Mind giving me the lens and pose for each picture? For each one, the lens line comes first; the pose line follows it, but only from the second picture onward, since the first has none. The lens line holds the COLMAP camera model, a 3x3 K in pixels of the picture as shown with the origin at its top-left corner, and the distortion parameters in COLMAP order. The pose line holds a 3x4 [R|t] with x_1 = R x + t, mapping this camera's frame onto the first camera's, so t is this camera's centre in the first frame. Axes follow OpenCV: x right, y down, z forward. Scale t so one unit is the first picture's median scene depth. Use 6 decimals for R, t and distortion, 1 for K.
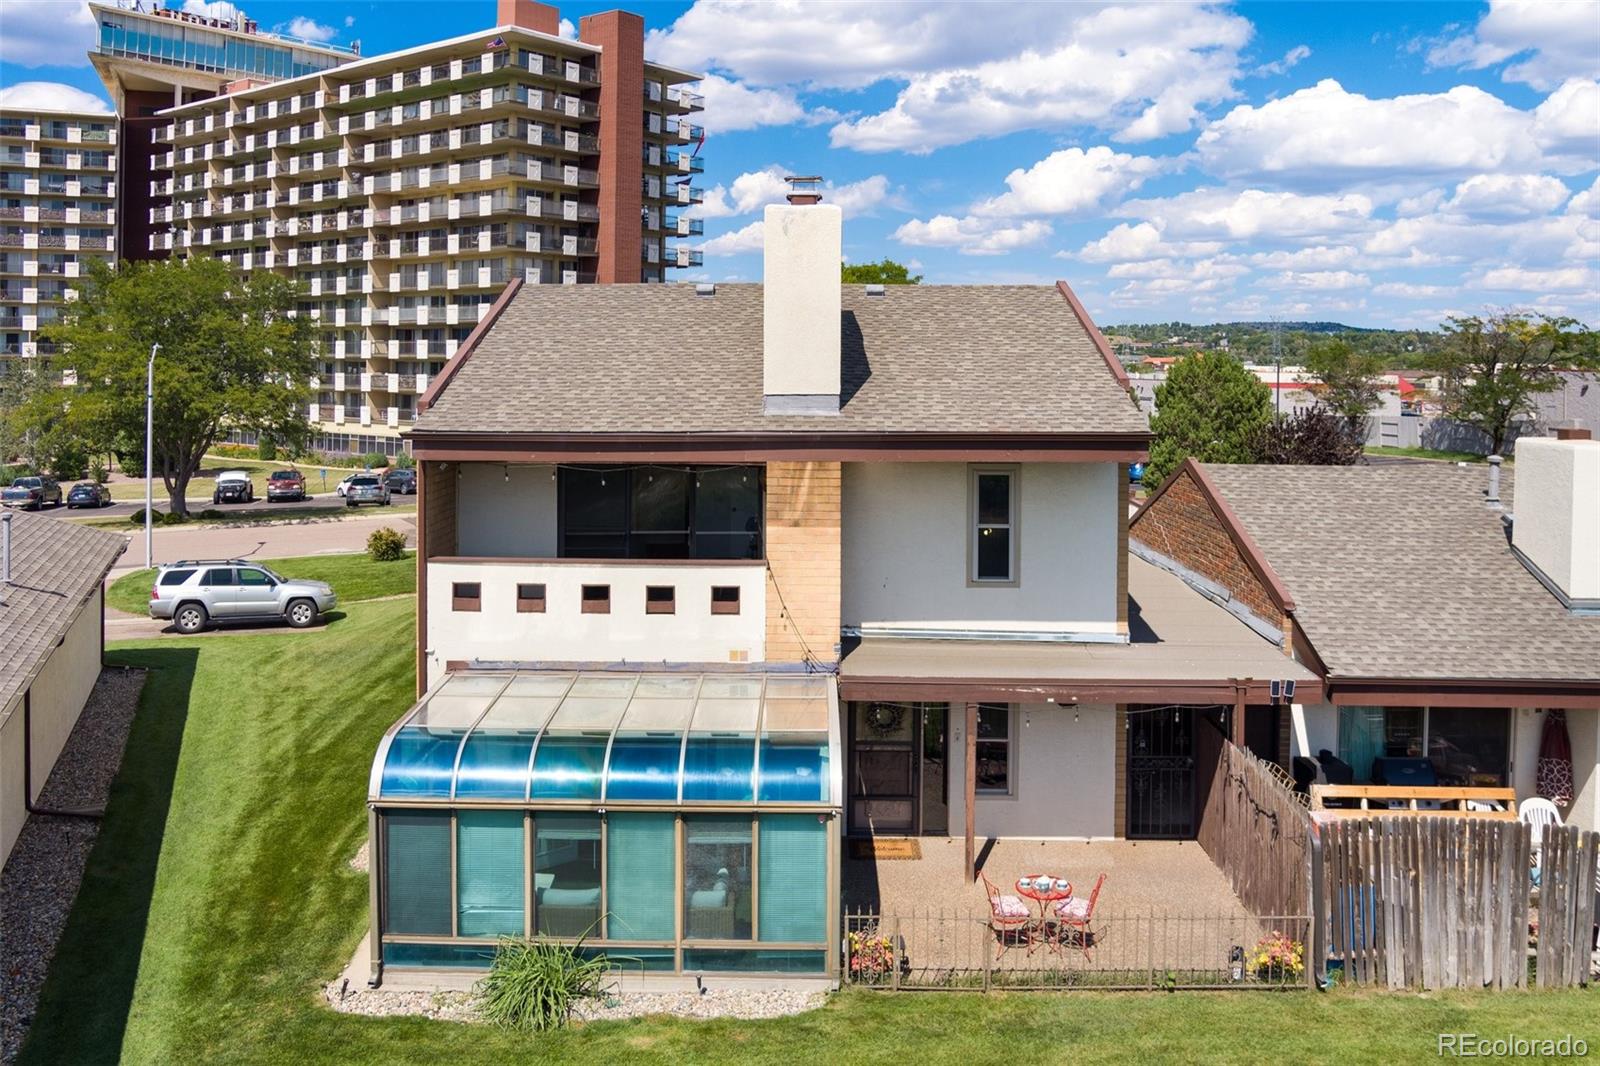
lens RADIAL K [[1411.2, 0, 797.0], [0, 1411.2, 451.9], [0, 0, 1]] dist [-0.095142, 0.042548]
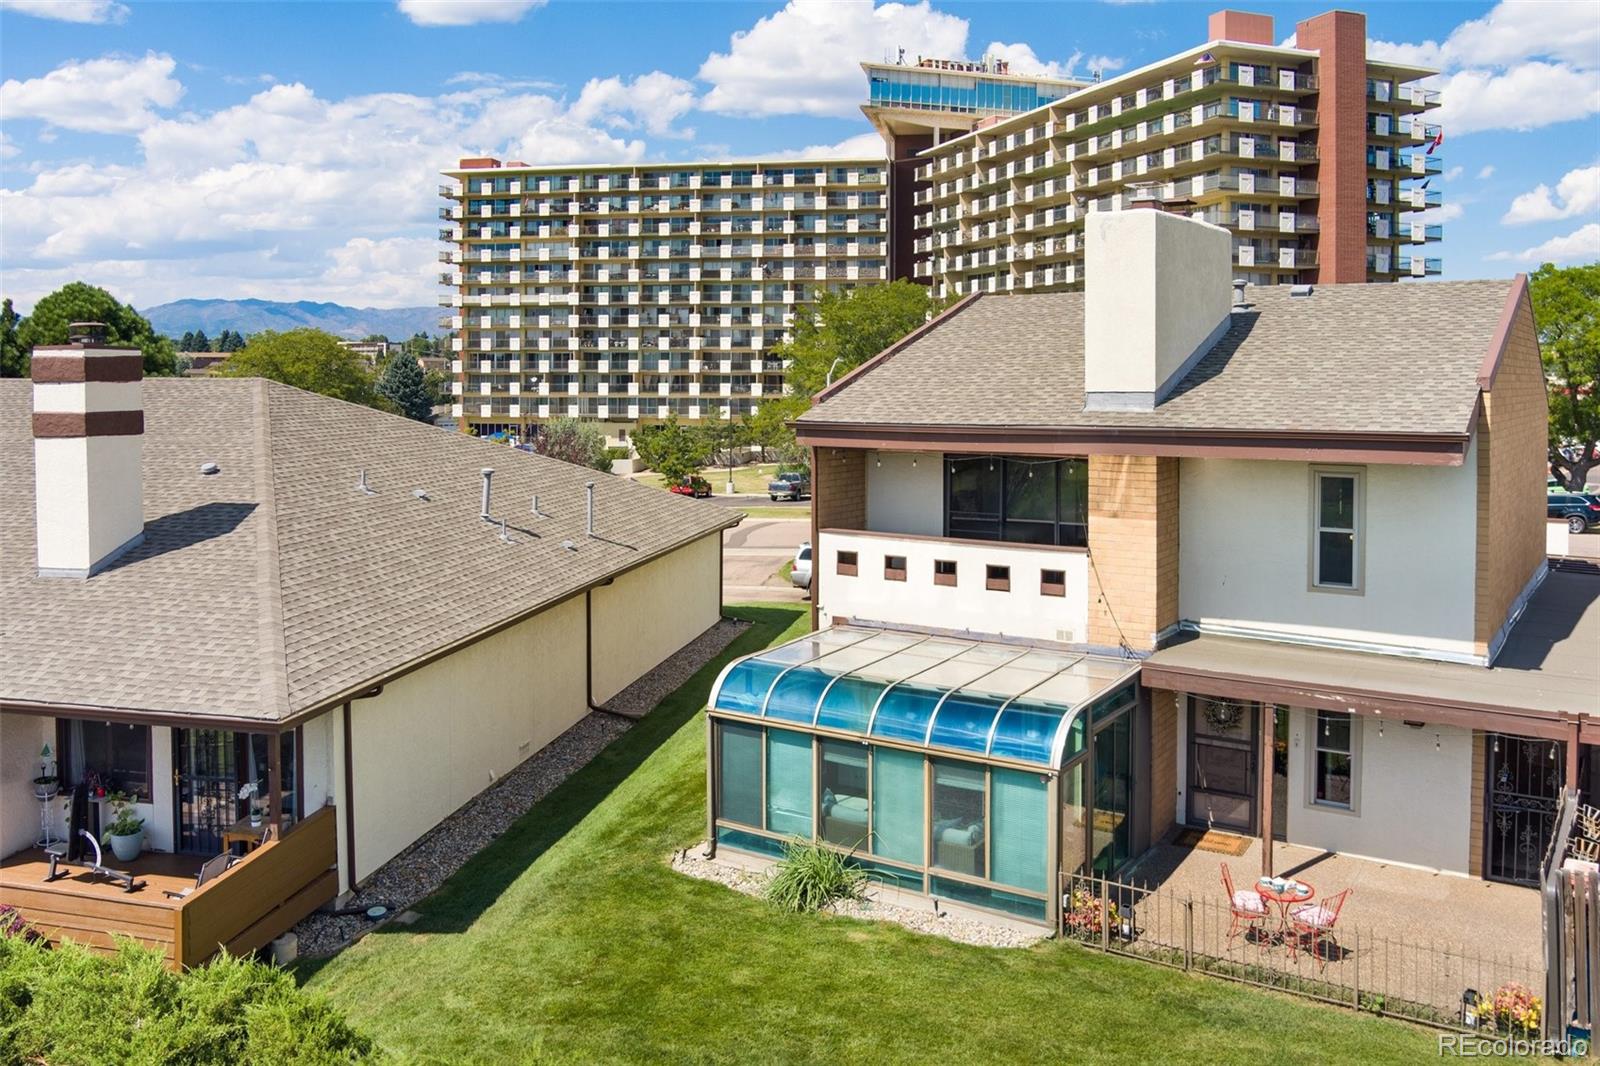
lens RADIAL K [[1411.2, 0, 805.9], [0, 1411.2, 536.9], [0, 0, 1]] dist [-0.095142, 0.042548]
pose [[0.823595, 0.057648, -0.564241, 0.379306], [-0.031978, 0.997958, 0.055284, 0.015637], [0.566276, -0.027488, 0.823757, 0.000712]]
